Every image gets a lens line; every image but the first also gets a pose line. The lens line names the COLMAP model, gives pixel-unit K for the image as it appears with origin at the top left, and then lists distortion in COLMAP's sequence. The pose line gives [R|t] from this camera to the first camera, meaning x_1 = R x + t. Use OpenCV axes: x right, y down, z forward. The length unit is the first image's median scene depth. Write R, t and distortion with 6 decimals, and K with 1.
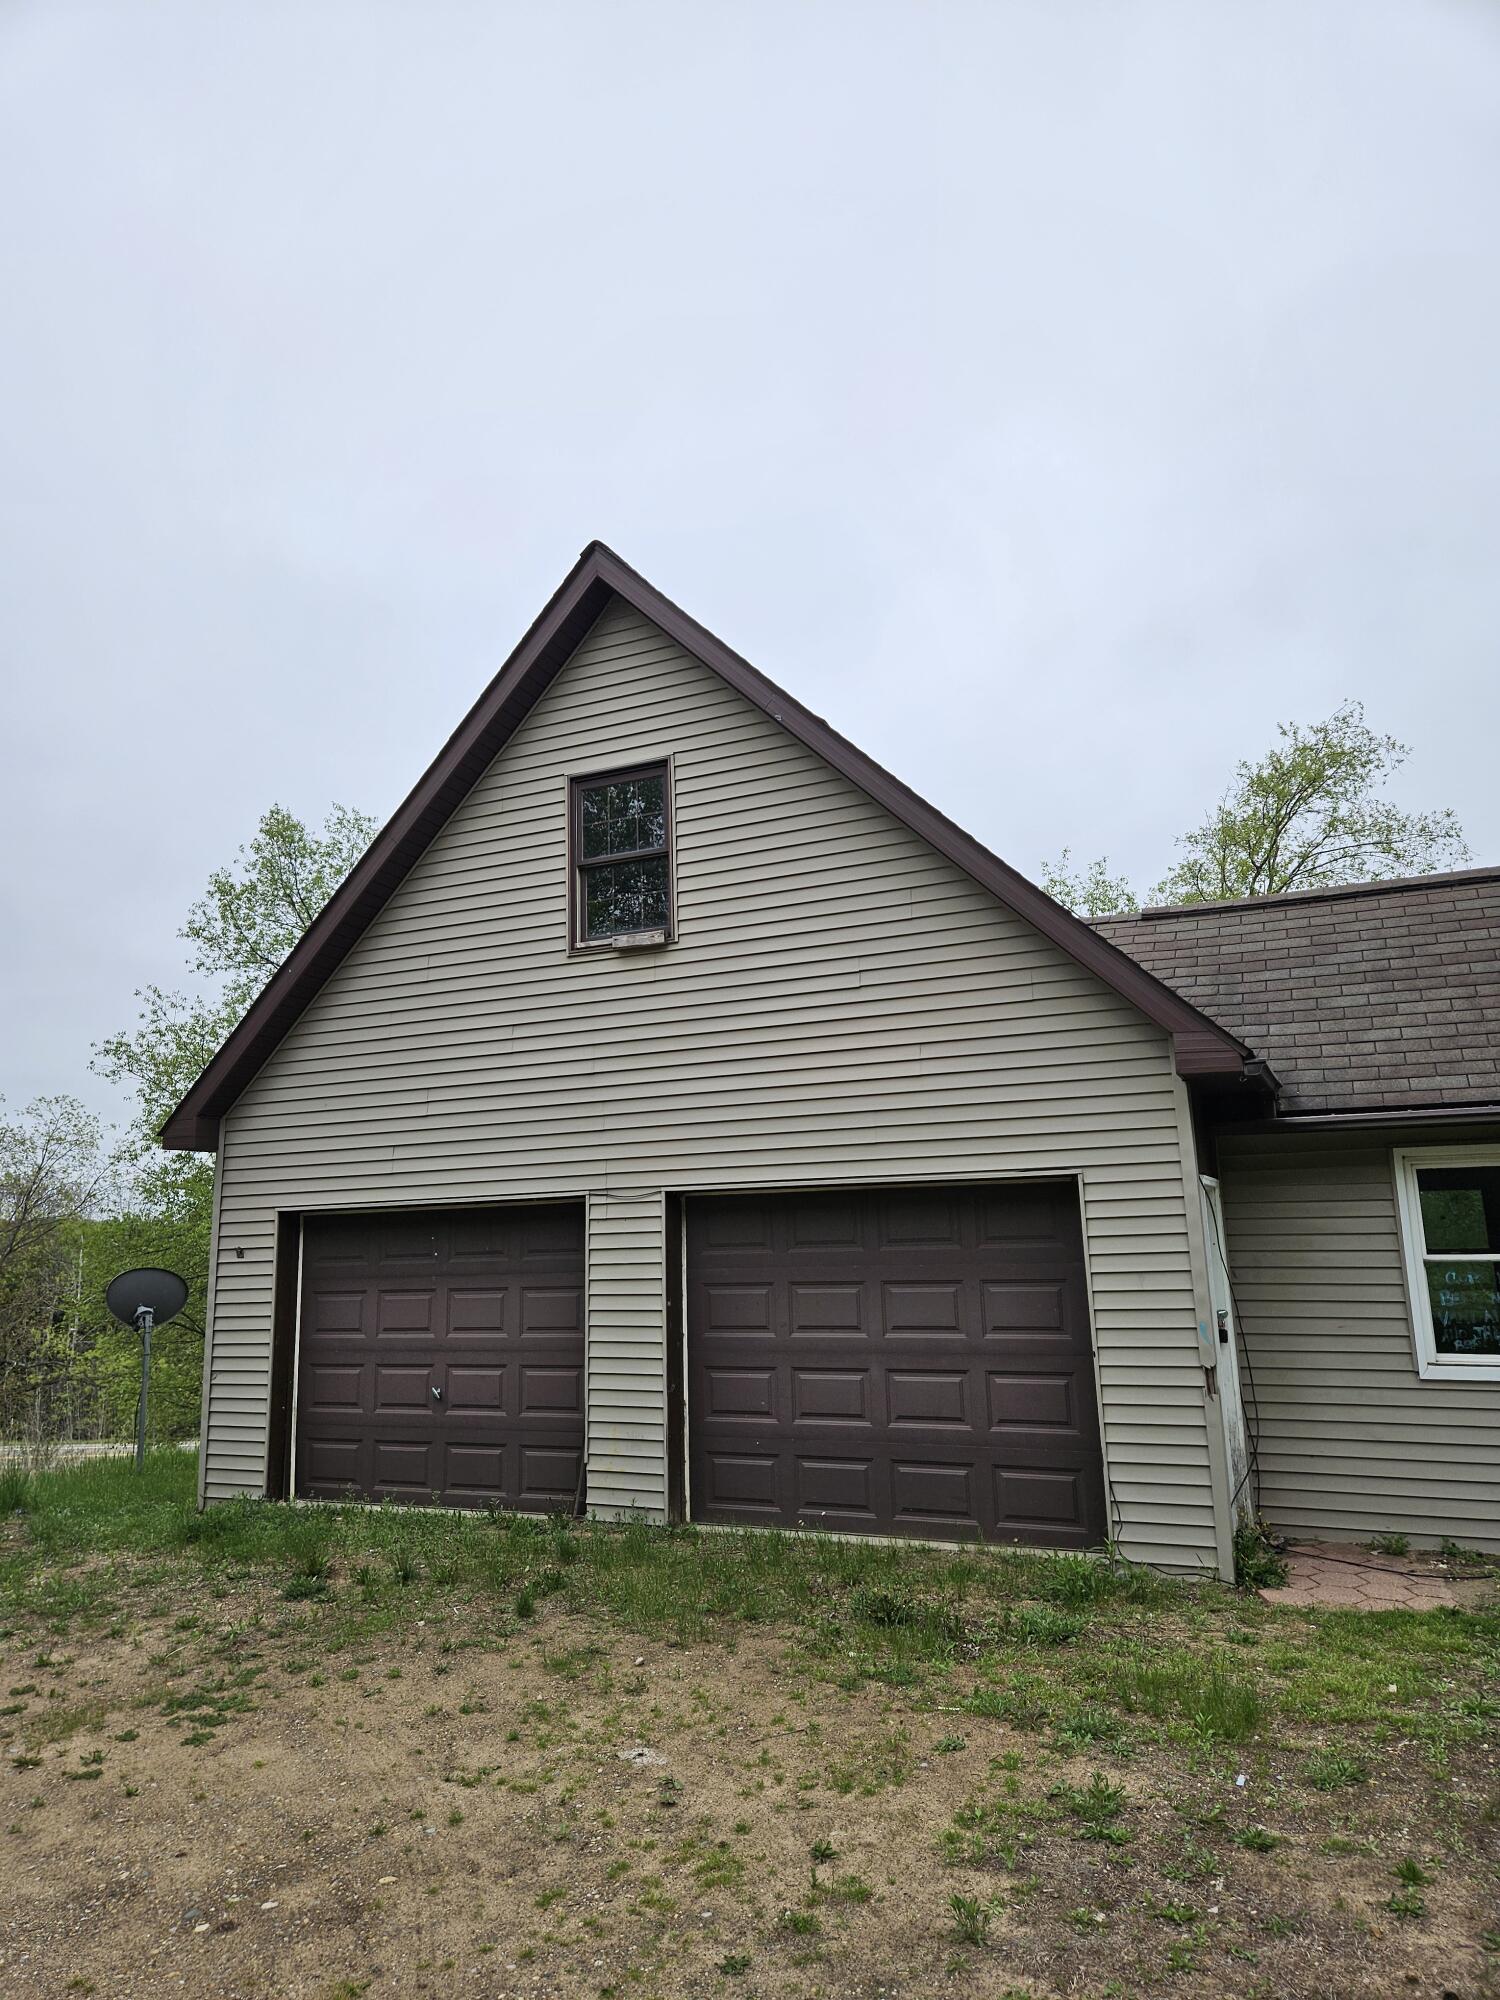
lens RADIAL K [[1337.0, 0, 740.0], [0, 1337.0, 979.4], [0, 0, 1]] dist [0.070610, -0.051563]
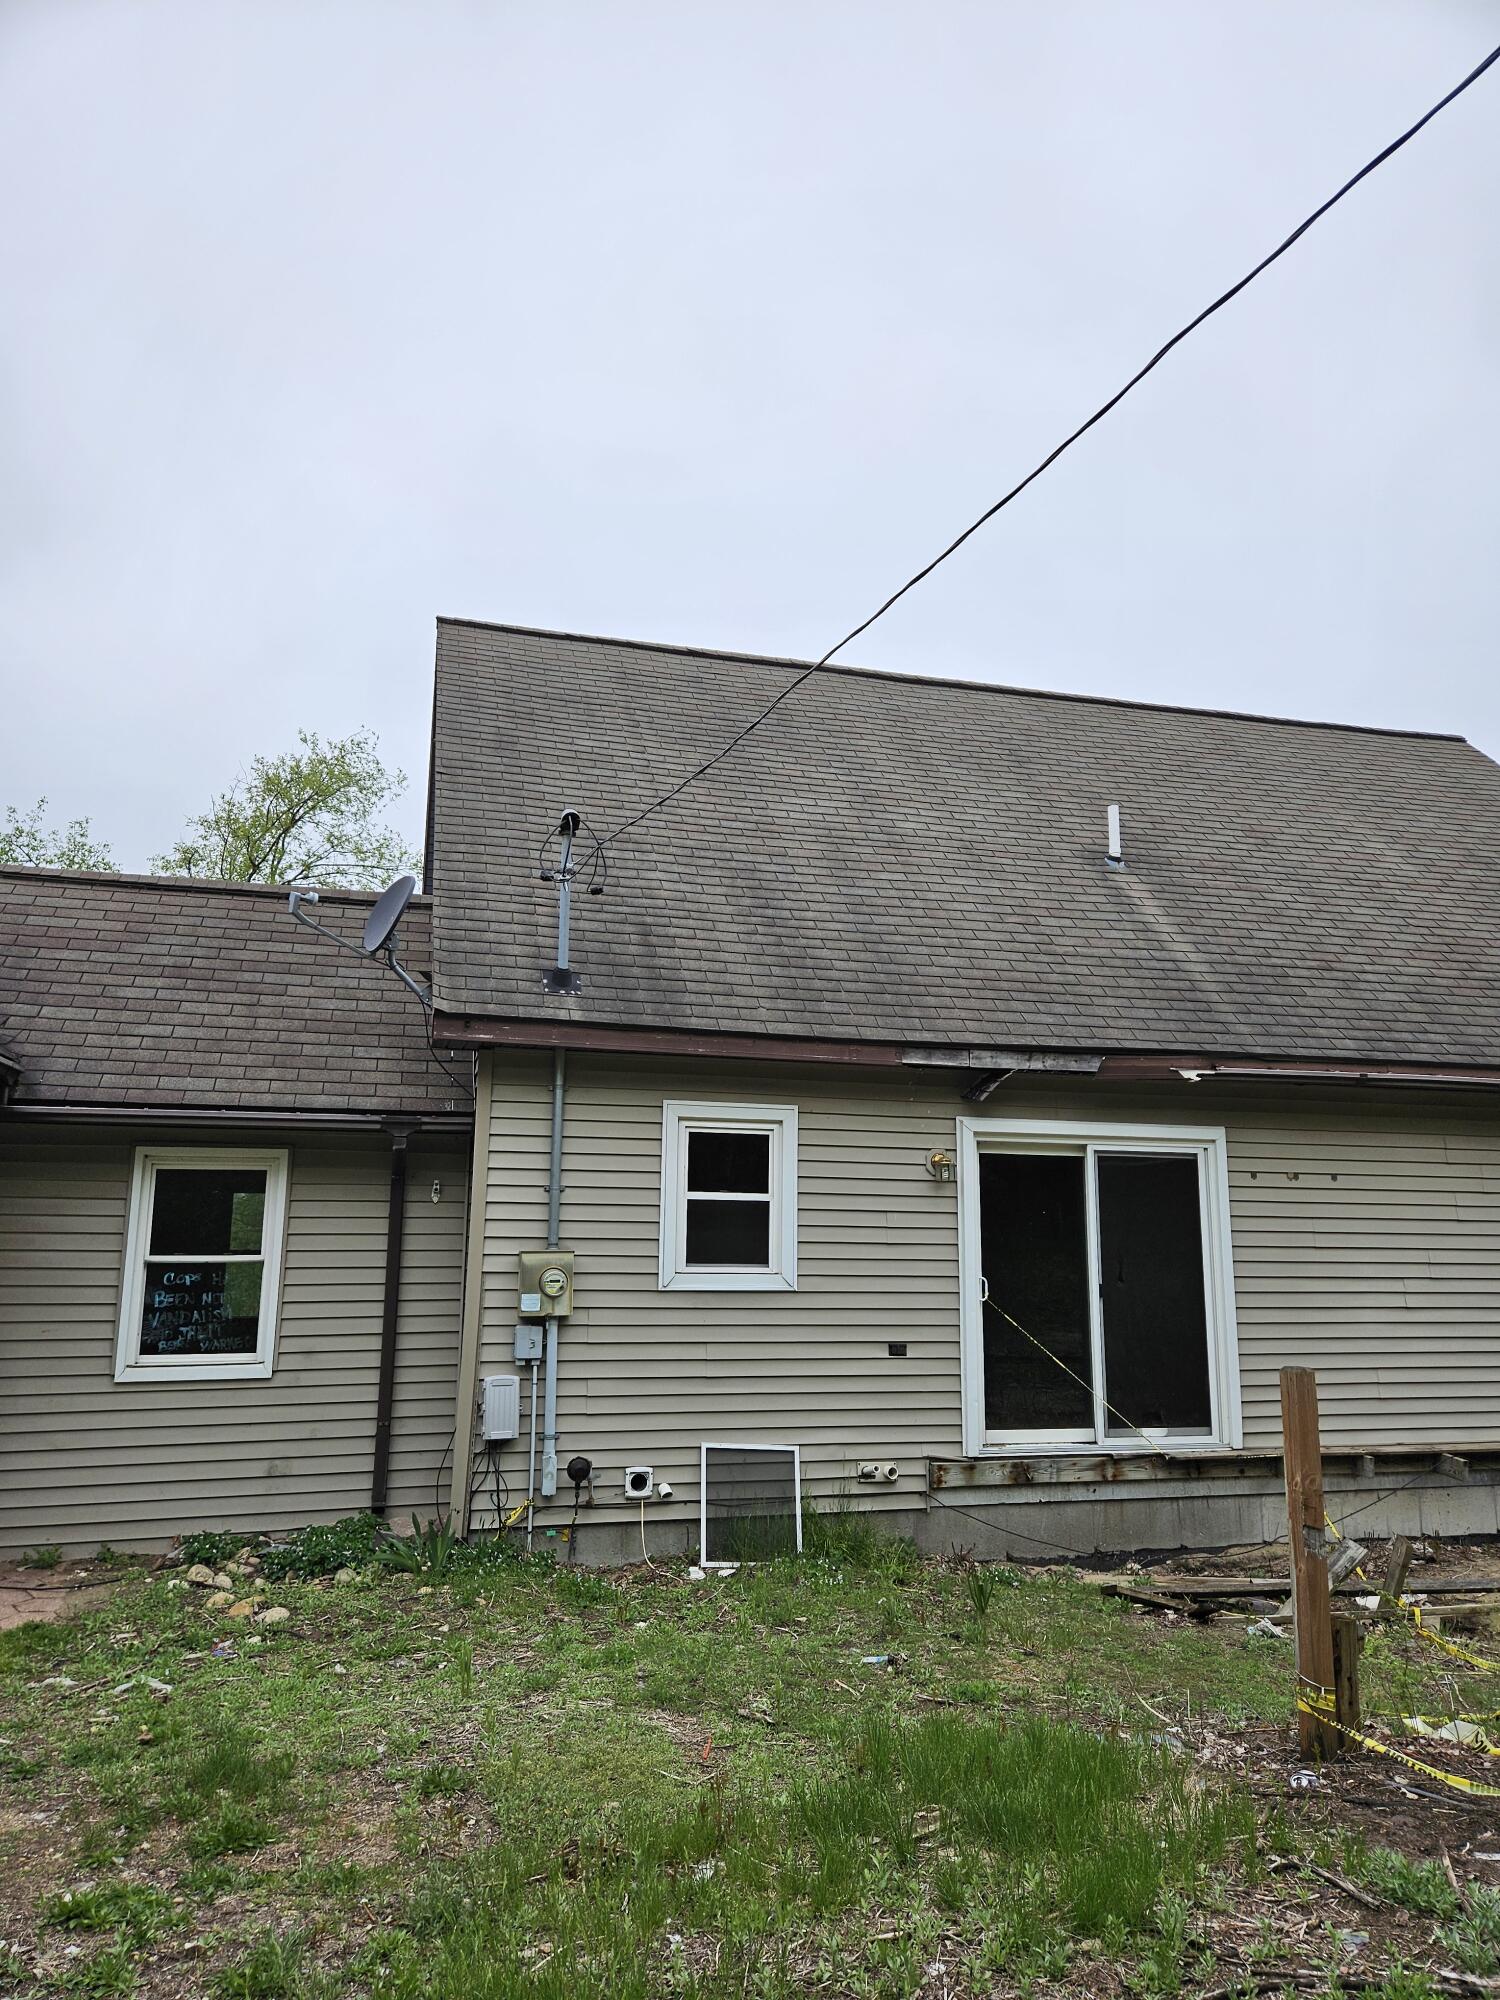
lens RADIAL K [[1337.0, 0, 745.4], [0, 1337.0, 996.1], [0, 0, 1]] dist [0.070610, -0.051563]
pose [[0.759048, 0.144531, 0.634789, 0.179954], [-0.153781, 0.987258, -0.040898, -0.009519], [-0.632611, -0.066574, 0.771603, -0.020354]]
